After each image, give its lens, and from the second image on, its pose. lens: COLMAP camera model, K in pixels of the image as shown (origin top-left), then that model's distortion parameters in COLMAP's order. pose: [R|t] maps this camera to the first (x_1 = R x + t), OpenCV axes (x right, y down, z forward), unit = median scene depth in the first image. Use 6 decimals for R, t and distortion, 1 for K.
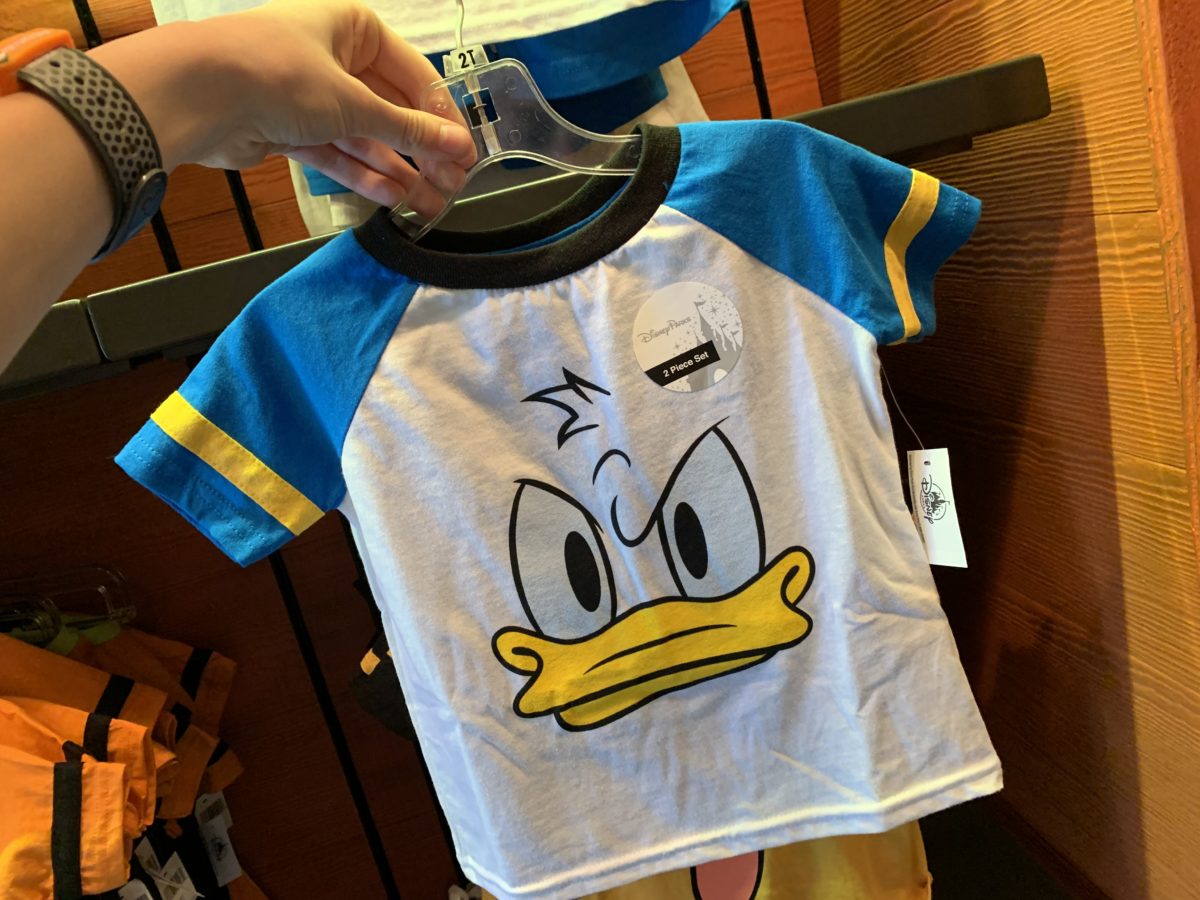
lens RADIAL K [[892.3, 0, 596.3], [0, 892.3, 422.6], [0, 0, 1]] dist [0.065683, -0.063345]
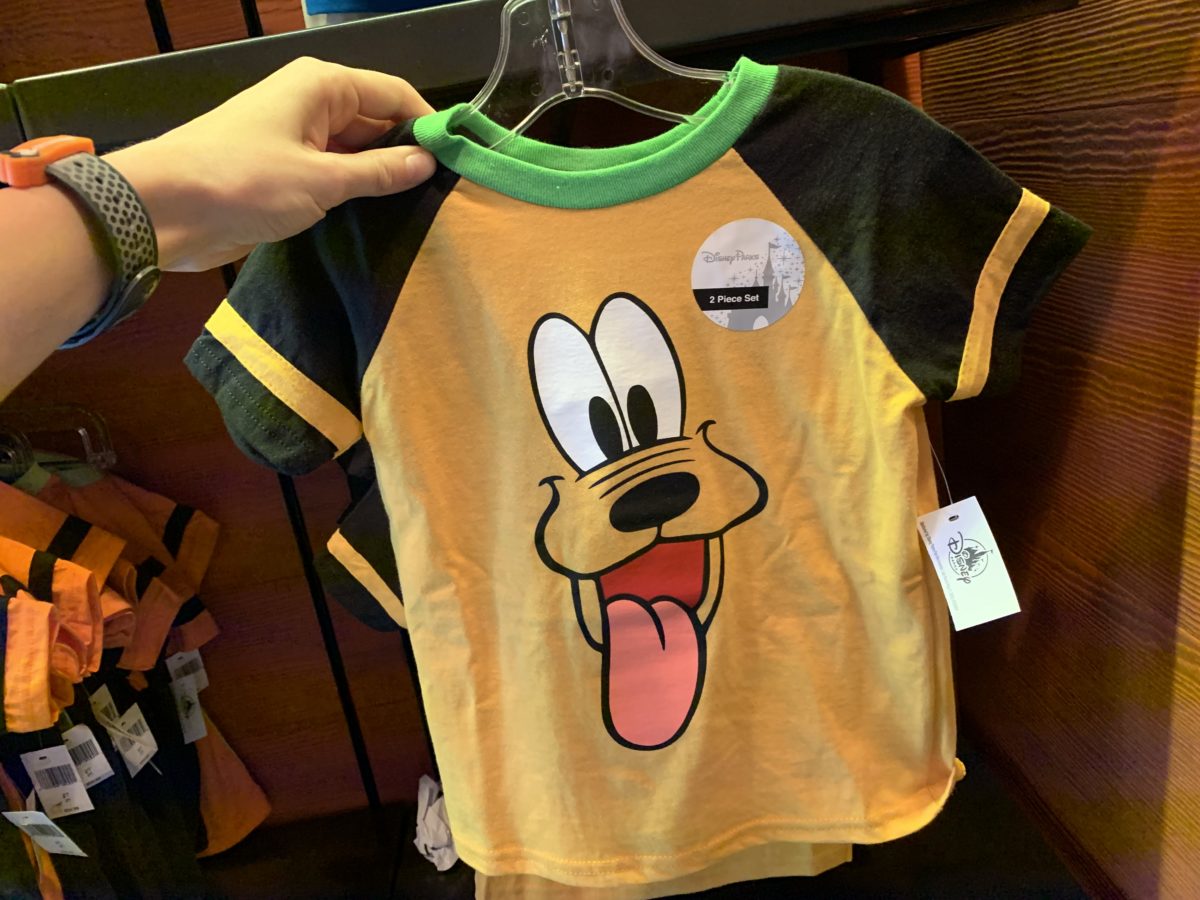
lens RADIAL K [[892.3, 0, 596.3], [0, 892.3, 422.6], [0, 0, 1]] dist [0.065683, -0.063345]
pose [[0.991589, 0.106405, -0.073681, 0.079024], [-0.099935, 0.991223, 0.086544, 0.043578], [0.082243, -0.078452, 0.993520, 0.105763]]
